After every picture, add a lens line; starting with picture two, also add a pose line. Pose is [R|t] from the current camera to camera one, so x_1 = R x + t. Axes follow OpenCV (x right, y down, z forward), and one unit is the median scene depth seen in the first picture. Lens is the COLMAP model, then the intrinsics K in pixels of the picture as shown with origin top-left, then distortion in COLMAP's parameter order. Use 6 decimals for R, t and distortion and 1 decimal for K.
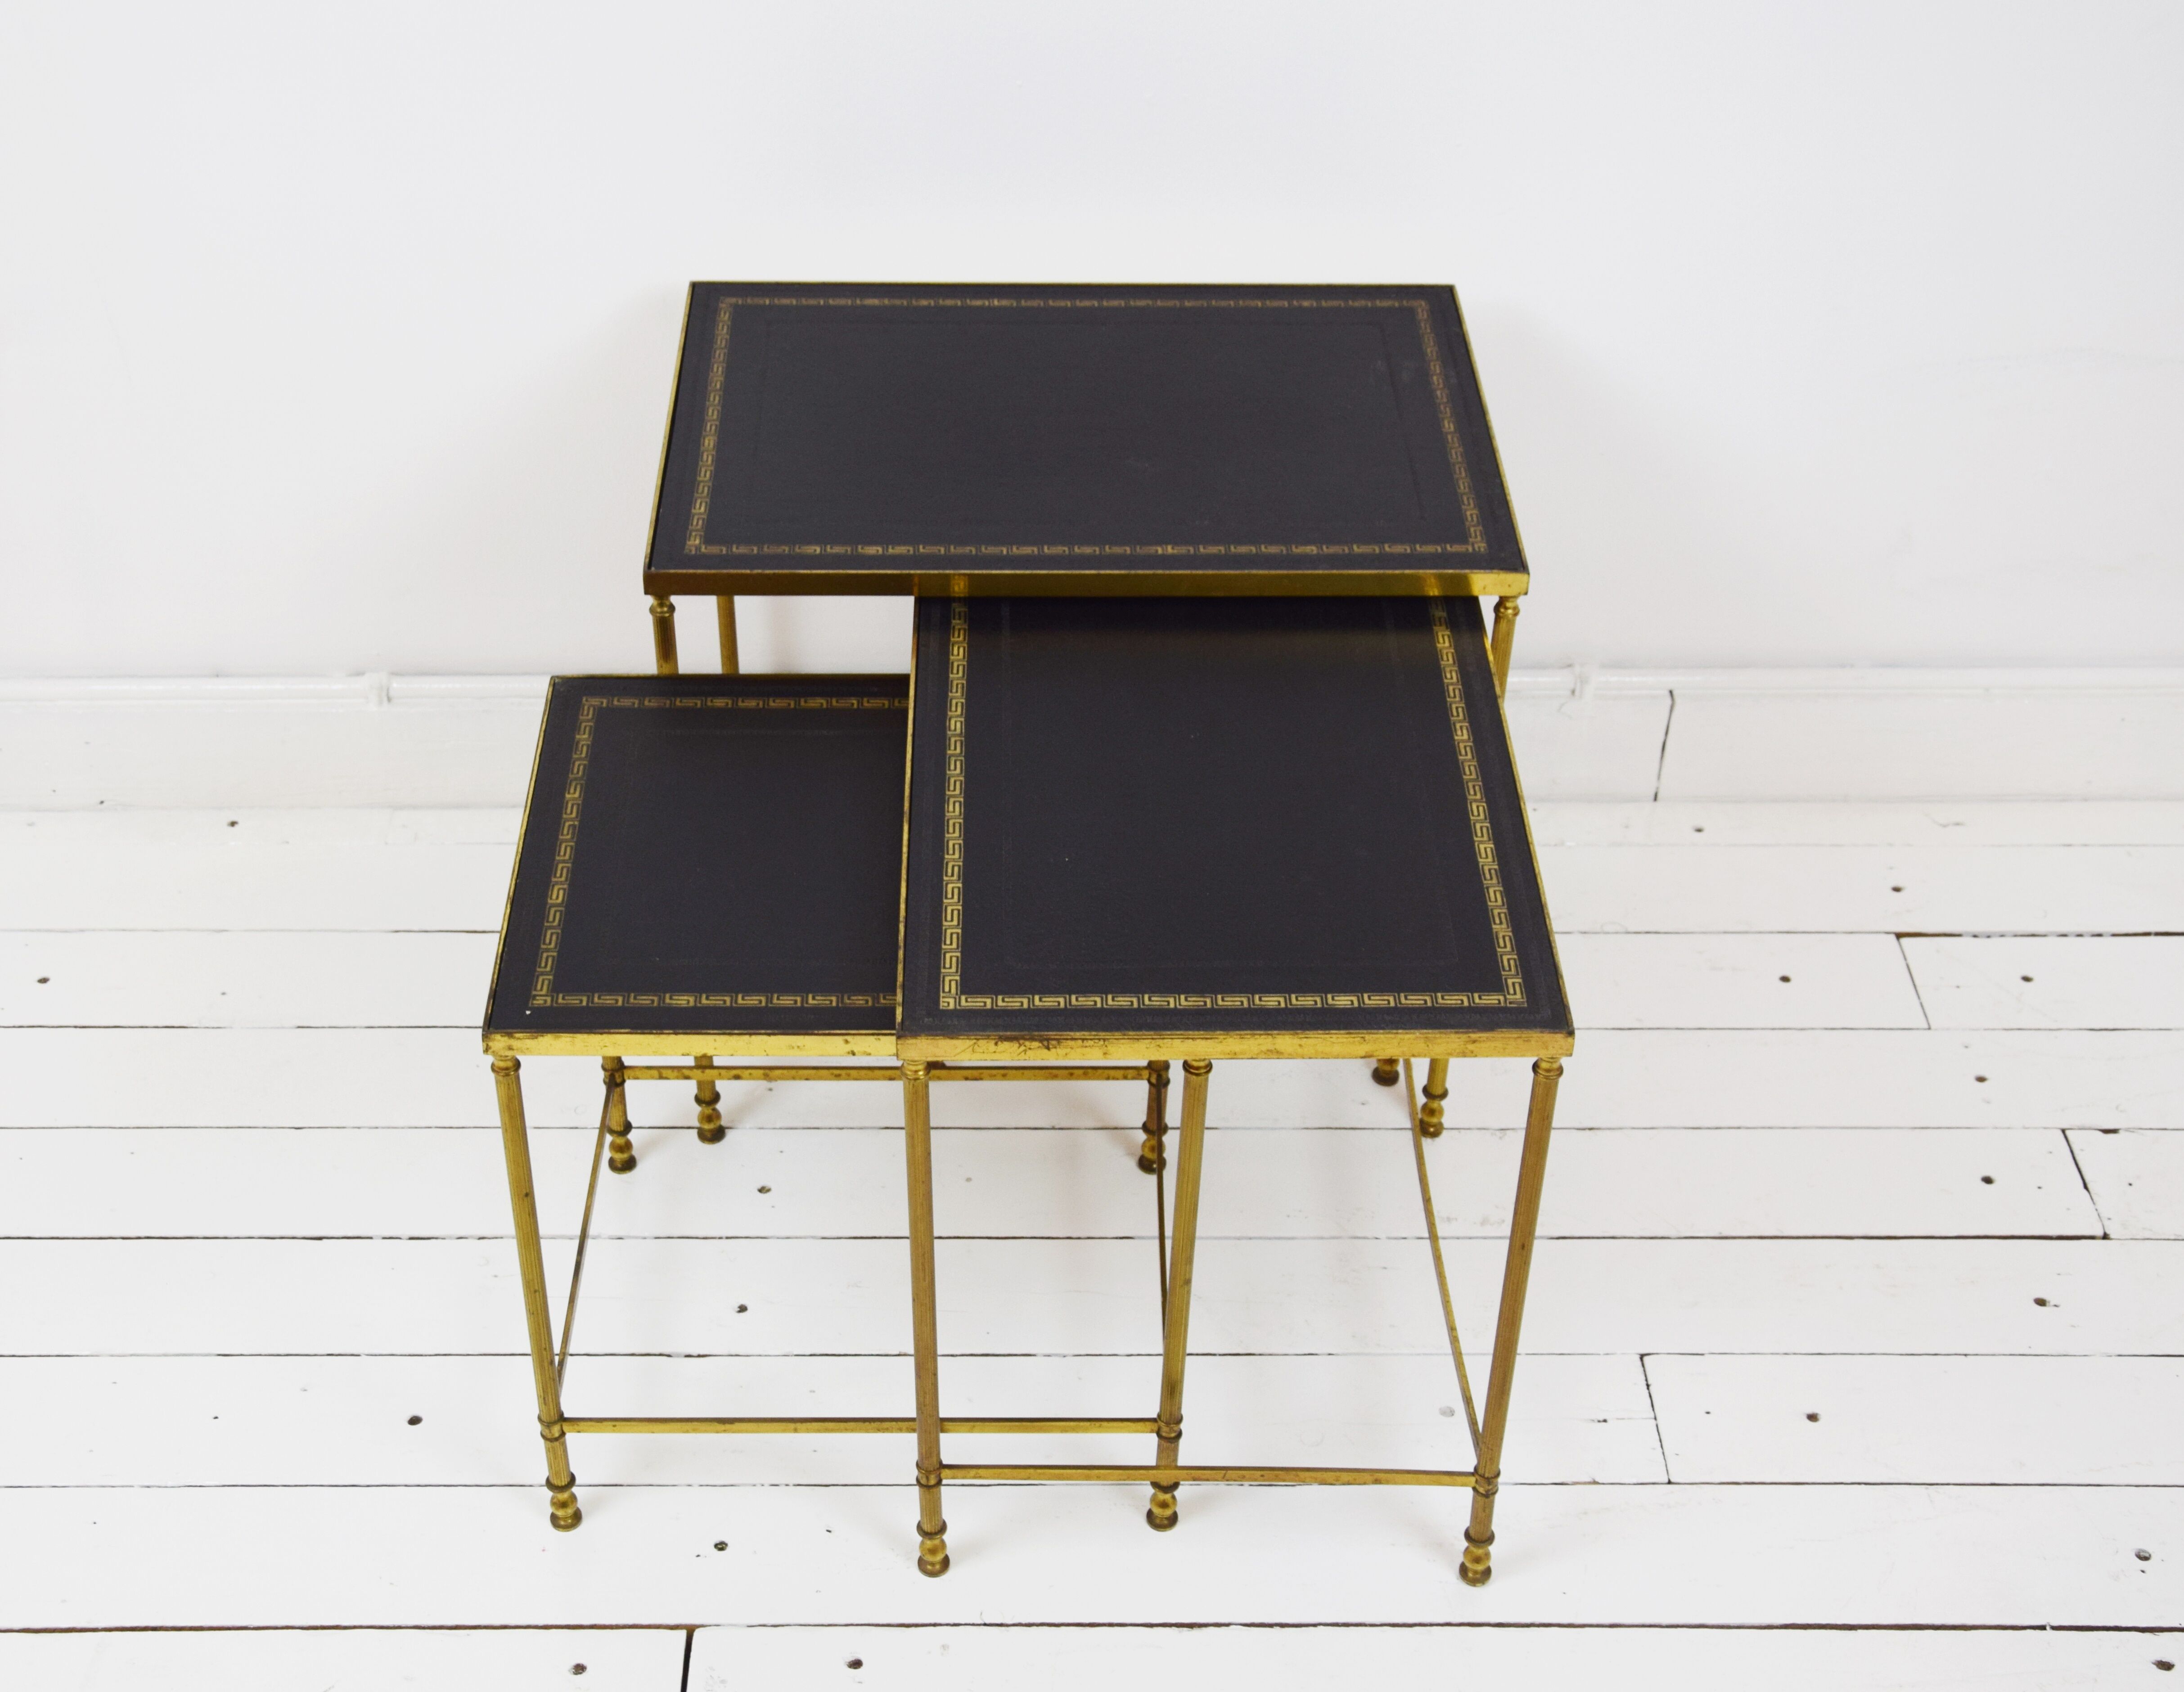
lens RADIAL K [[2932.4, 0, 1059.7], [0, 2932.4, 859.4], [0, 0, 1]] dist [-0.009702, -0.010299]
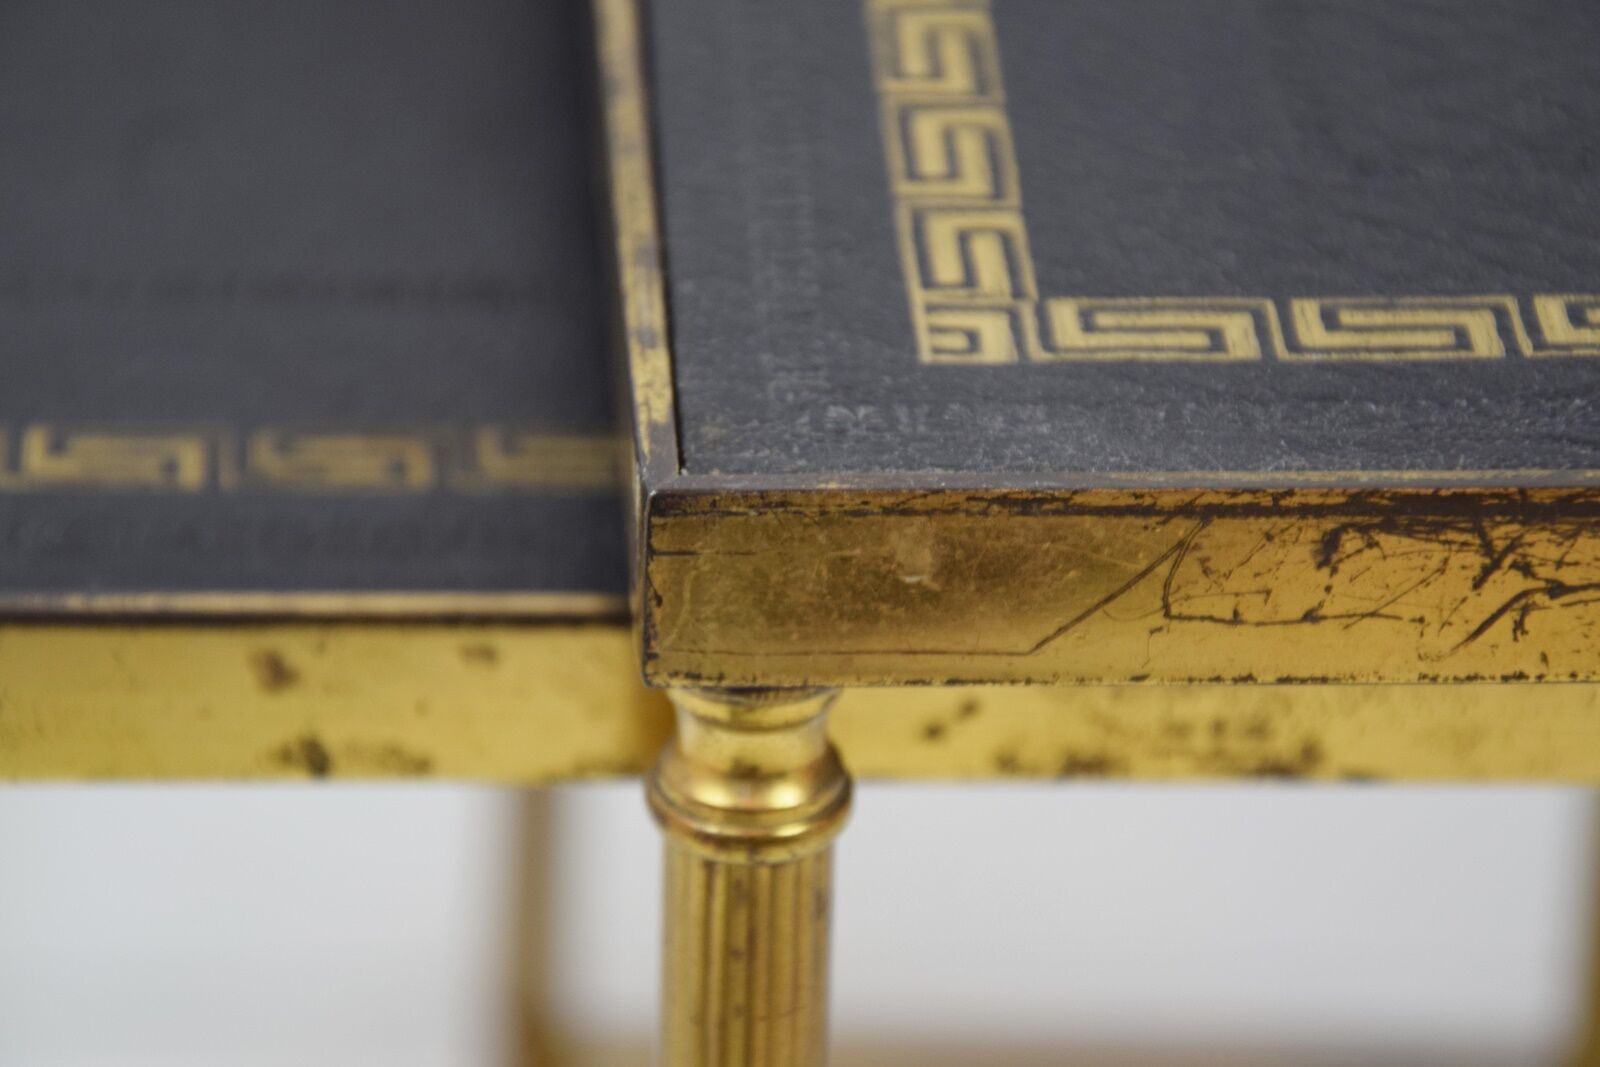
lens RADIAL K [[6400.0, 0, 800.0], [0, 6400.0, 533.5], [0, 0, 1]] dist [0.672200, -0.110340]
pose [[0.998940, -0.003252, 0.045915, -0.060176], [0.011056, 0.985253, -0.170747, 0.111830], [-0.044682, 0.171073, 0.984245, 0.658594]]
